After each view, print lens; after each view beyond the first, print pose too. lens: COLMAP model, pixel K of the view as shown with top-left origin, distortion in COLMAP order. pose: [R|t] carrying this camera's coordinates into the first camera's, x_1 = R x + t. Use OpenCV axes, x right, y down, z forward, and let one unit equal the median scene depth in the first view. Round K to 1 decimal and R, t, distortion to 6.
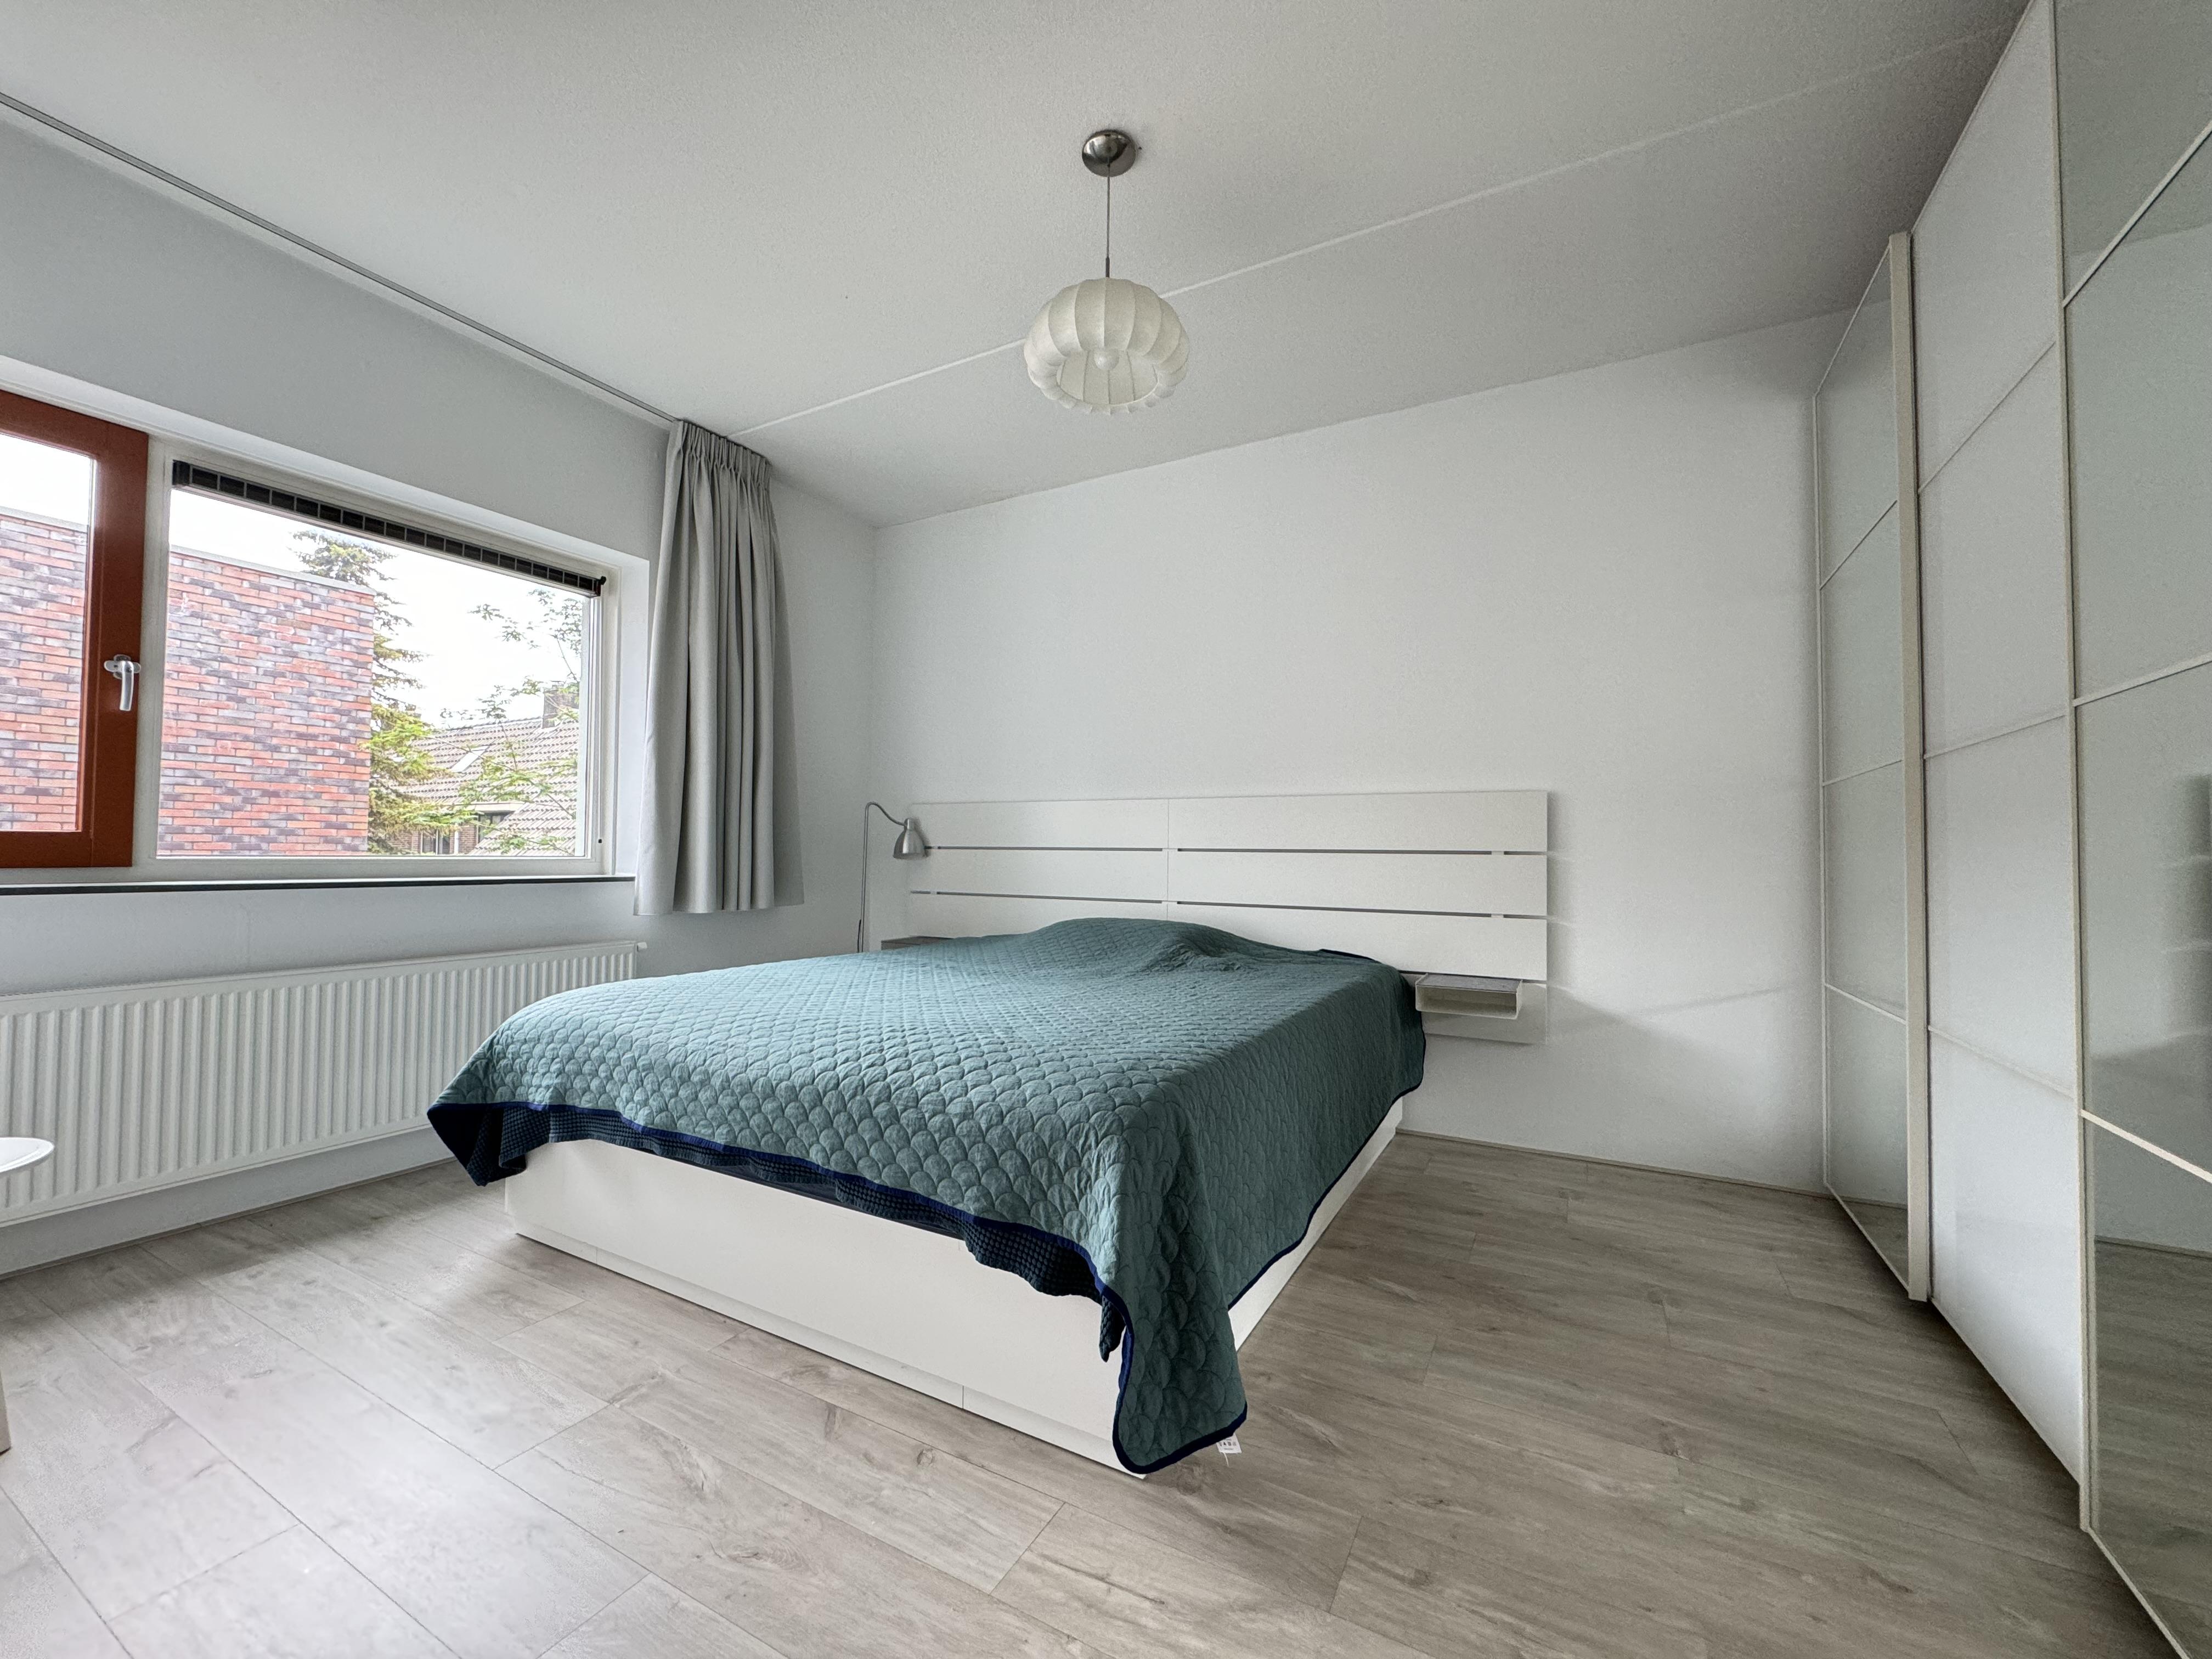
lens RADIAL K [[879.2, 0, 1115.2], [0, 879.2, 821.5], [0, 0, 1]] dist [-0.002850, 0.000762]
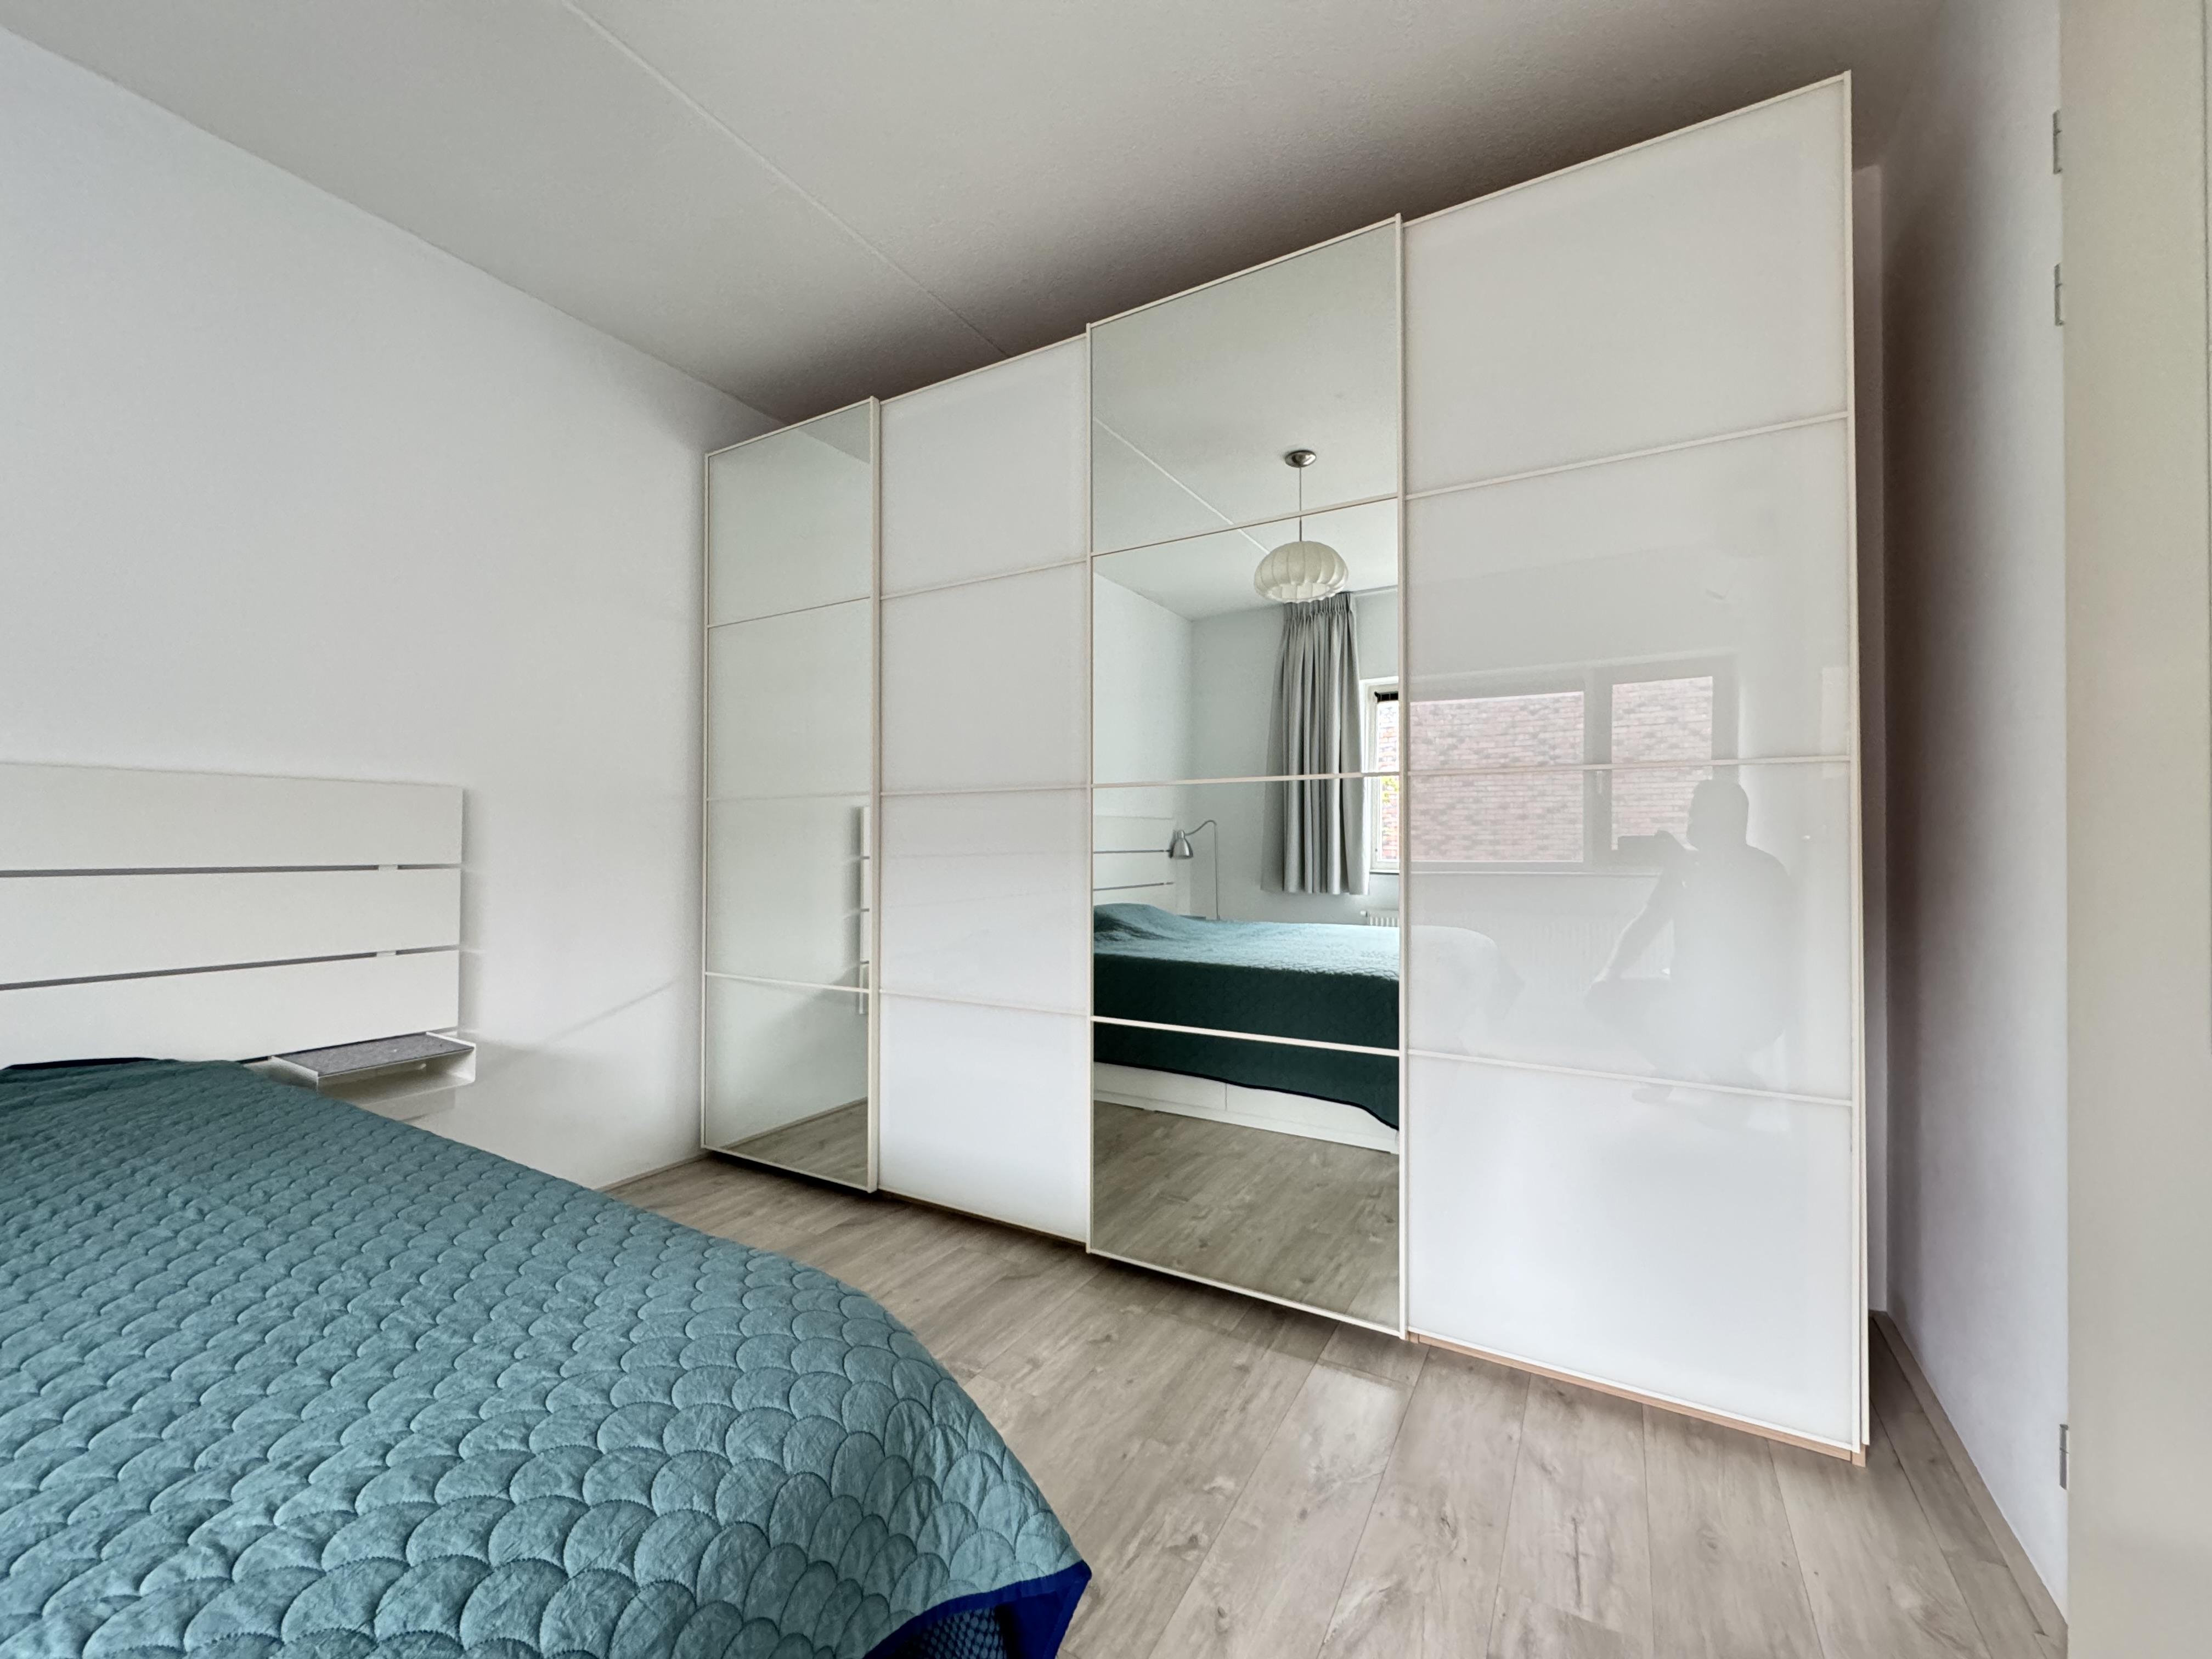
lens RADIAL K [[879.2, 0, 1114.6], [0, 879.2, 839.0], [0, 0, 1]] dist [-0.002850, 0.000762]
pose [[0.046330, -0.013802, 0.998831, -0.352689], [-0.032963, 0.999339, 0.015338, -0.026218], [-0.998382, -0.033635, 0.045844, 0.493920]]
